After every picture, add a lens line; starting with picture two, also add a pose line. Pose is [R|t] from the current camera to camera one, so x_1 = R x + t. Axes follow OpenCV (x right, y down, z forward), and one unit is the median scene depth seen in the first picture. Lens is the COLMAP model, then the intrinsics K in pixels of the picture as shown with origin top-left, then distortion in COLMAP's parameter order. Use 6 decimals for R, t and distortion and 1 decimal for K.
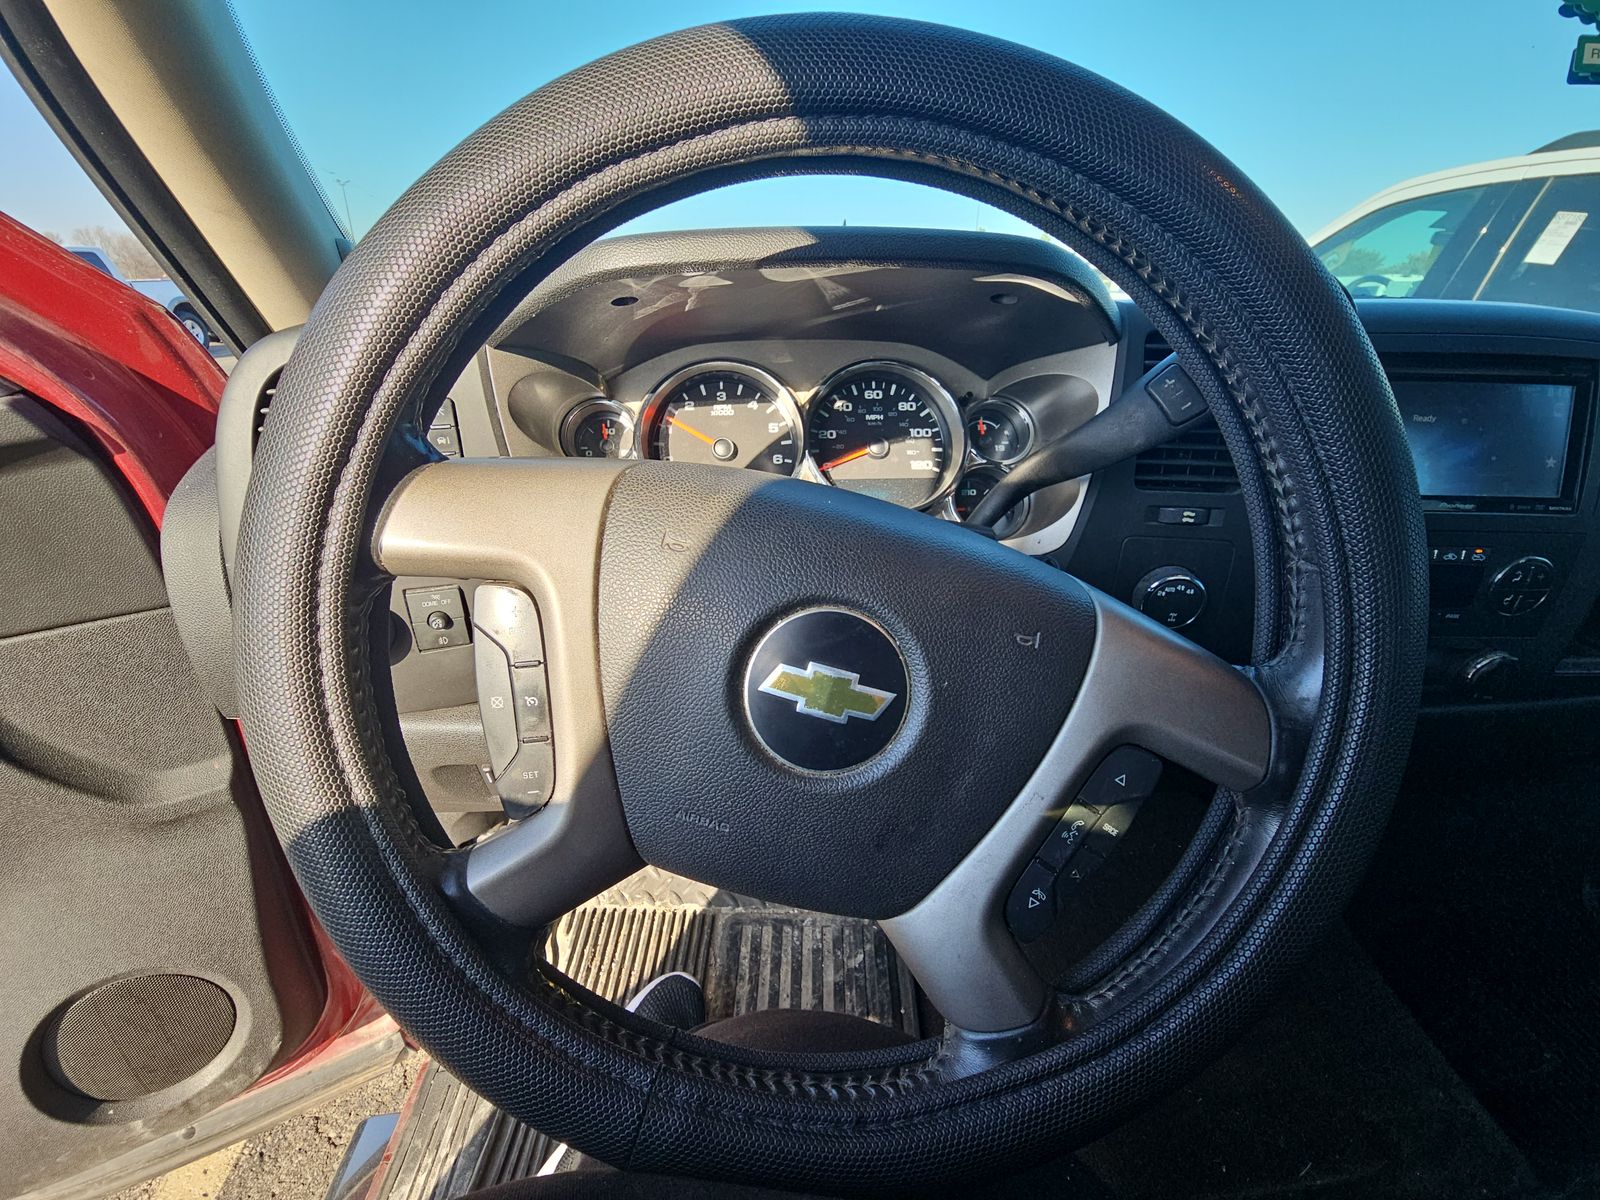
lens RADIAL K [[651.3, 0, 792.9], [0, 651.3, 586.8], [0, 0, 1]] dist [-0.023125, -0.000329]
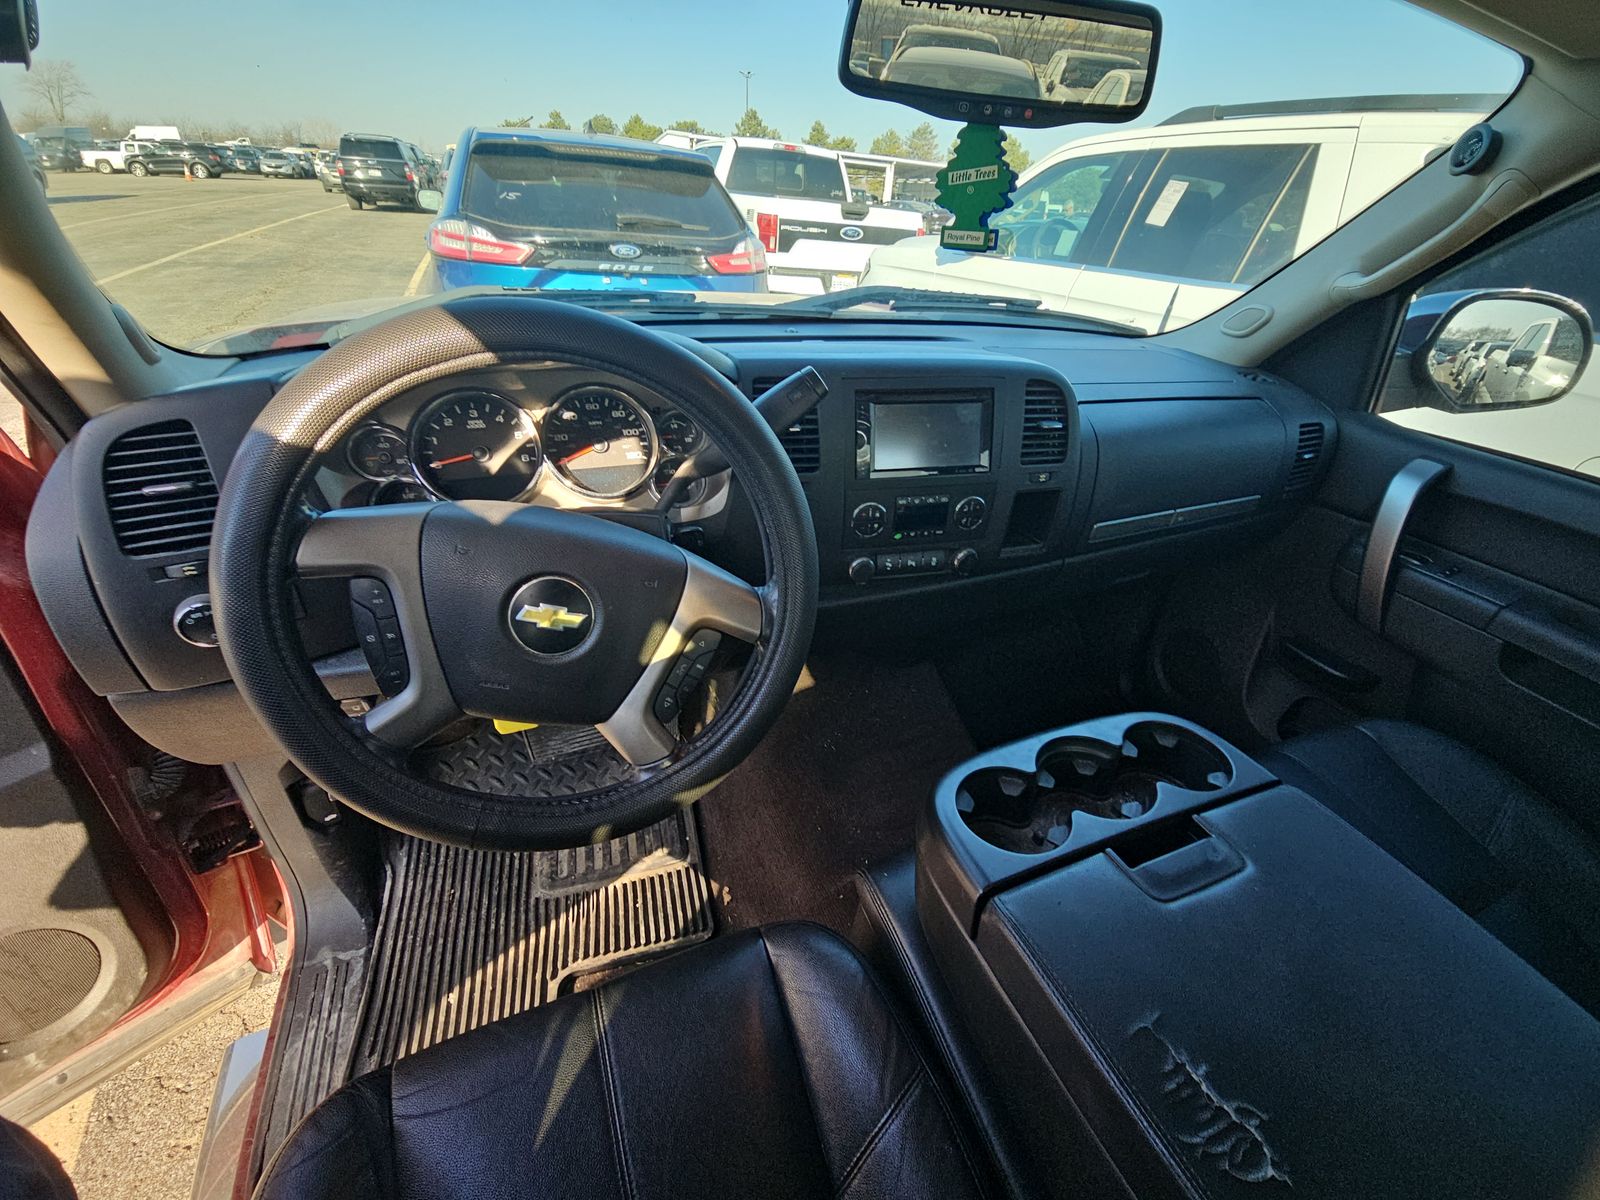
lens RADIAL K [[651.3, 0, 806.7], [0, 651.3, 586.2], [0, 0, 1]] dist [-0.023125, -0.000329]
pose [[0.946560, -0.114177, 0.301643, 0.093501], [0.073351, 0.986943, 0.143399, -0.077587], [-0.314077, -0.113610, 0.942575, -0.516553]]
